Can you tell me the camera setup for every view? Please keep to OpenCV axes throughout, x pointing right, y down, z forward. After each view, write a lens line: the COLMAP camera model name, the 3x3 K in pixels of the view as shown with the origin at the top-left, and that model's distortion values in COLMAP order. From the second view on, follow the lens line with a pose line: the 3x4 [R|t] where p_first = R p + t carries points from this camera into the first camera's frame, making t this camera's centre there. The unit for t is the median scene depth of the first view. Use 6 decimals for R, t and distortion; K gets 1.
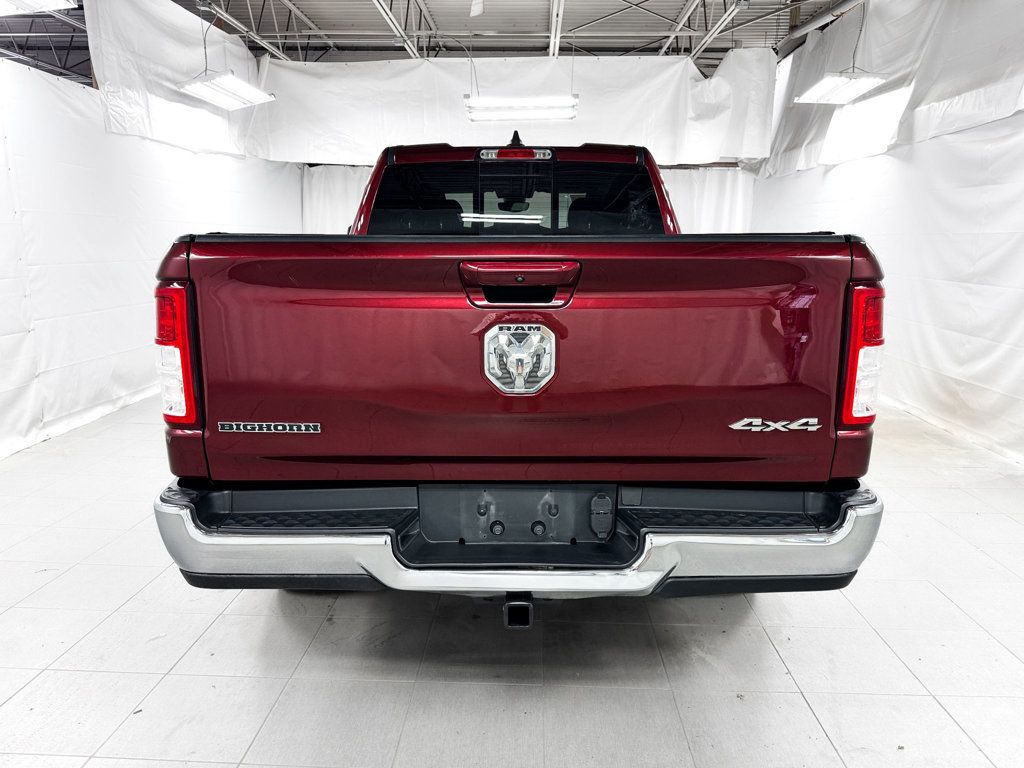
lens RADIAL K [[727.3, 0, 512.0], [0, 727.3, 384.0], [0, 0, 1]] dist [0.004786, -0.004978]
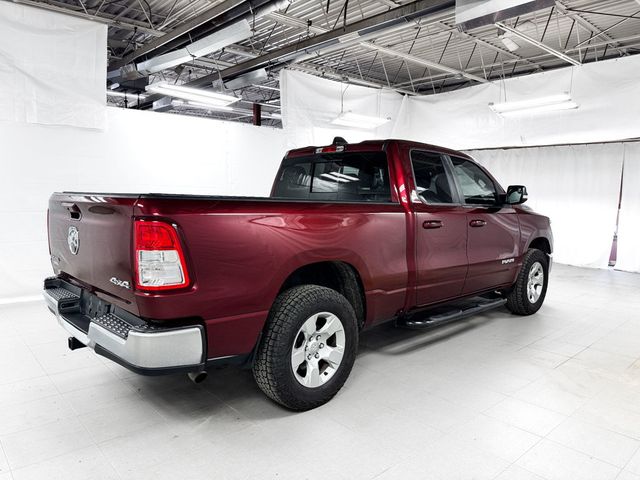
lens RADIAL K [[457.6, 0, 320.0], [0, 457.6, 240.0], [0, 0, 1]] dist [0.008558, 0.003508]
pose [[0.688463, 0.074749, -0.721410, 0.508905], [-0.144529, 0.988865, -0.035467, -0.030612], [0.710726, 0.128682, 0.691600, 0.139479]]
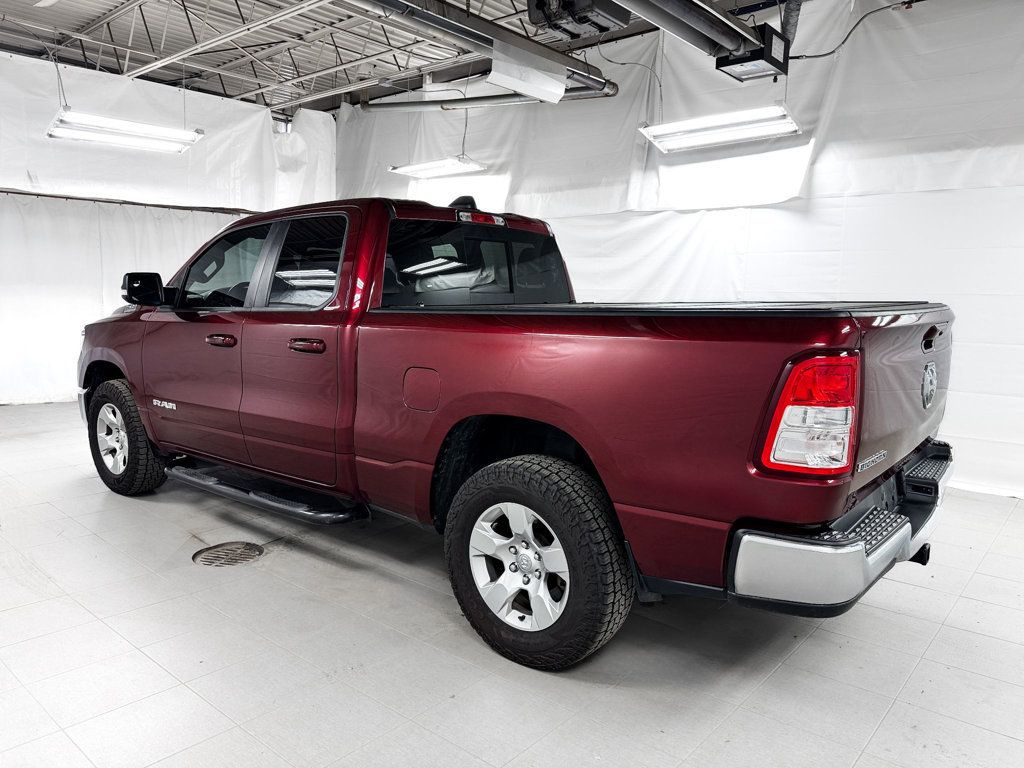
lens RADIAL K [[732.1, 0, 512.0], [0, 732.1, 384.0], [0, 0, 1]] dist [0.008558, 0.003508]
pose [[0.641167, -0.090562, 0.762039, -0.500095], [0.133667, 0.991012, 0.005308, -0.047708], [-0.755670, 0.098456, 0.647509, 0.187089]]
